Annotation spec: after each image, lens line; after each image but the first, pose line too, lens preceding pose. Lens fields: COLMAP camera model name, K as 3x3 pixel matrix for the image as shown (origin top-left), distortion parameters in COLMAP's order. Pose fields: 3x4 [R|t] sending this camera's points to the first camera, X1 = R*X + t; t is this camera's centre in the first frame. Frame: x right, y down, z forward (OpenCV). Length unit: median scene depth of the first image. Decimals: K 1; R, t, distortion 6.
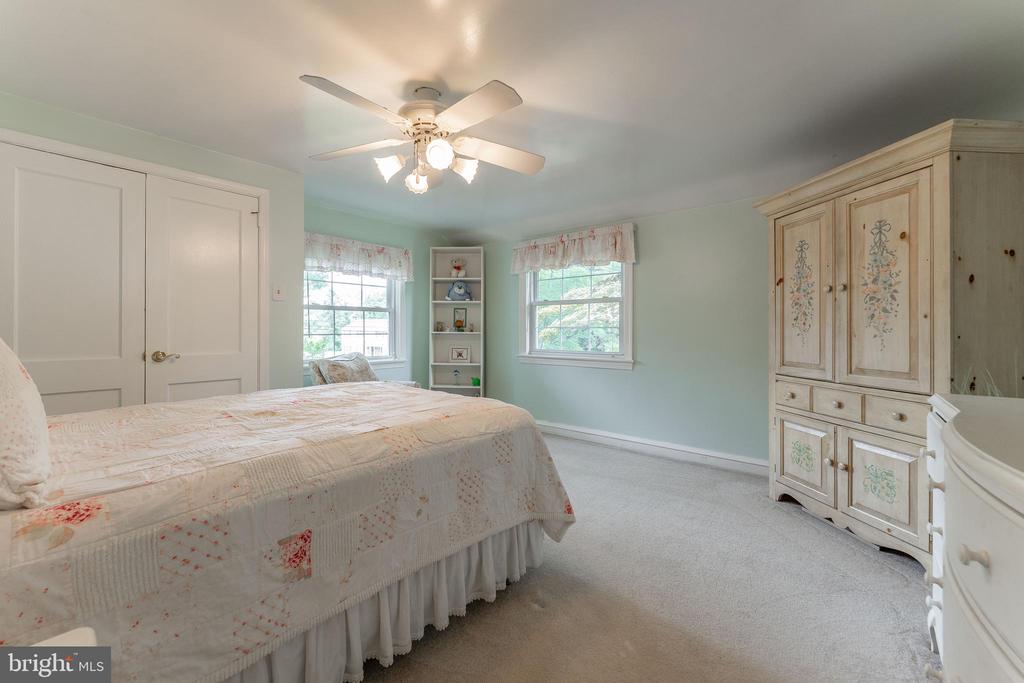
lens RADIAL K [[415.4, 0, 508.0], [0, 415.4, 340.5], [0, 0, 1]] dist [-0.002039, -0.000287]
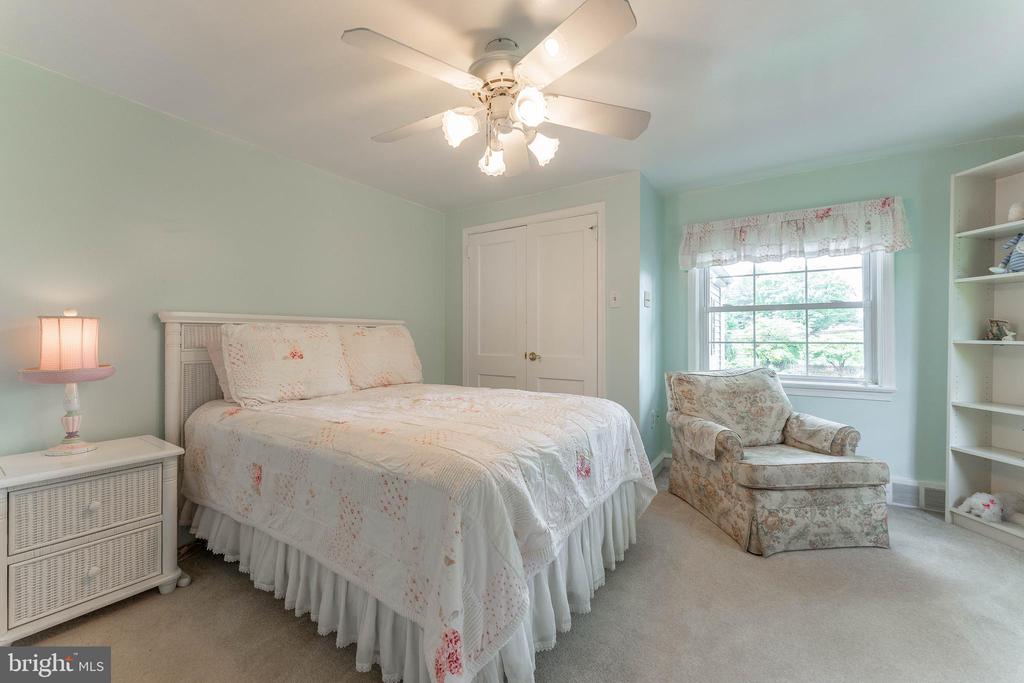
lens RADIAL K [[432.6, 0, 517.0], [0, 432.6, 333.7], [0, 0, 1]] dist [0.000369, 0.000024]
pose [[0.099554, -0.005838, -0.995015, 0.612165], [-0.025069, 0.999651, -0.008373, -0.024084], [0.994716, 0.025777, 0.099373, 0.883171]]
